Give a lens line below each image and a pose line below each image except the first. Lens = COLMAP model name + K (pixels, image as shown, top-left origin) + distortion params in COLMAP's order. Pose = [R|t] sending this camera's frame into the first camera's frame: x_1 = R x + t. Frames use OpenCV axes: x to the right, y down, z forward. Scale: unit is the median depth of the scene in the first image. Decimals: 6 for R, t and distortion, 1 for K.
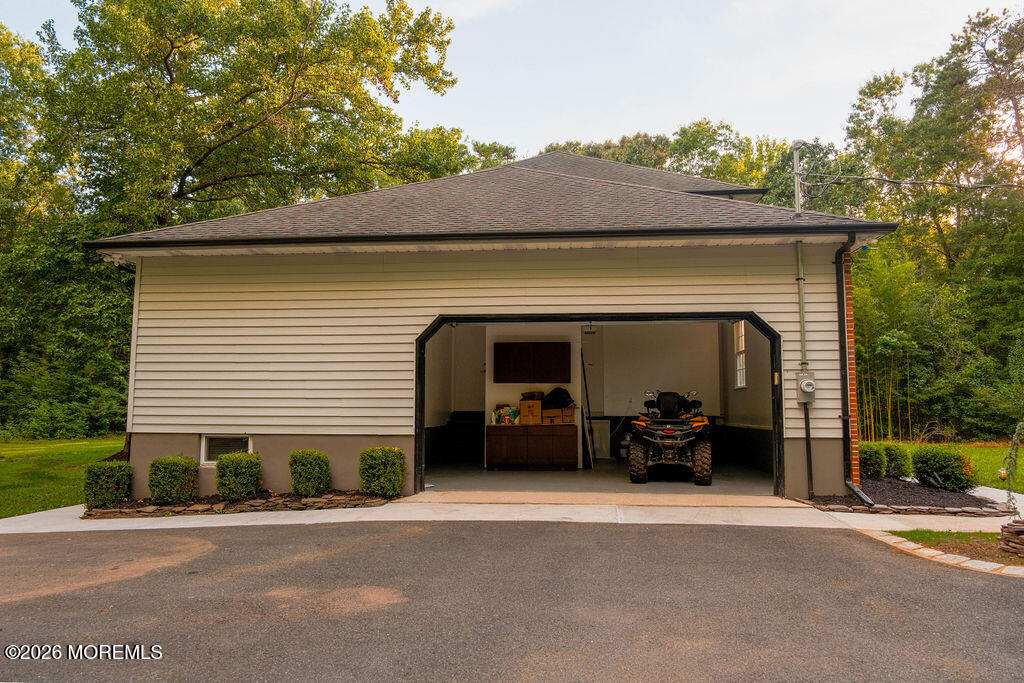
lens RADIAL K [[689.0, 0, 512.0], [0, 689.0, 341.5], [0, 0, 1]] dist [-0.014208, 0.002542]
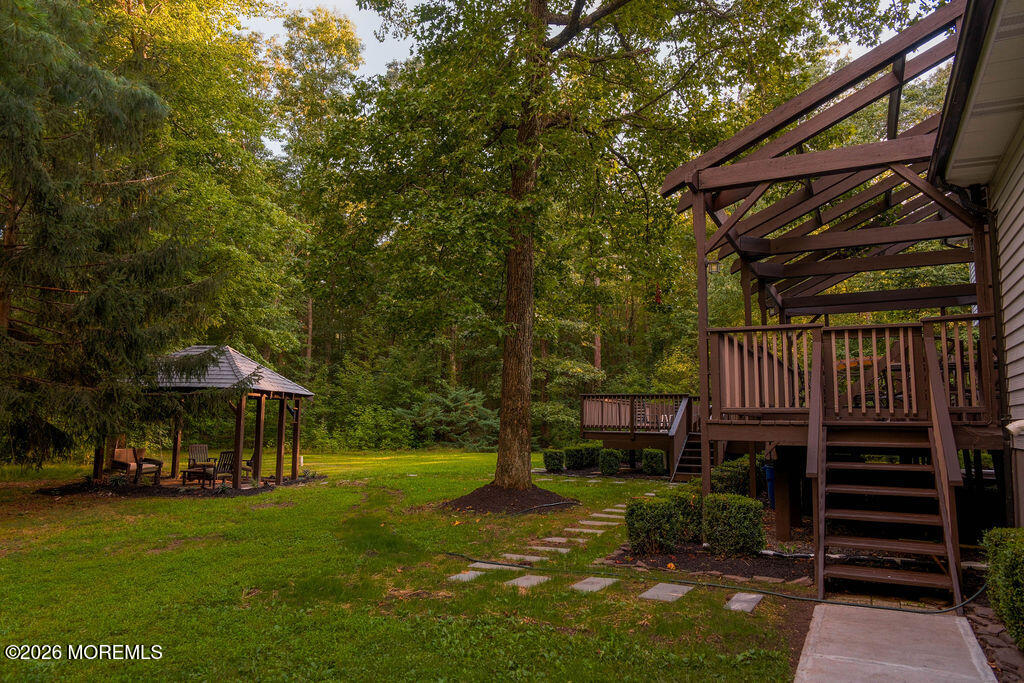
lens RADIAL K [[689.0, 0, 512.0], [0, 689.0, 341.5], [0, 0, 1]] dist [-0.014208, 0.002542]
pose [[0.925203, -0.034685, -0.377884, -0.169054], [0.028172, 0.999344, -0.022751, 0.027678], [0.378425, 0.010404, 0.925573, 0.240251]]
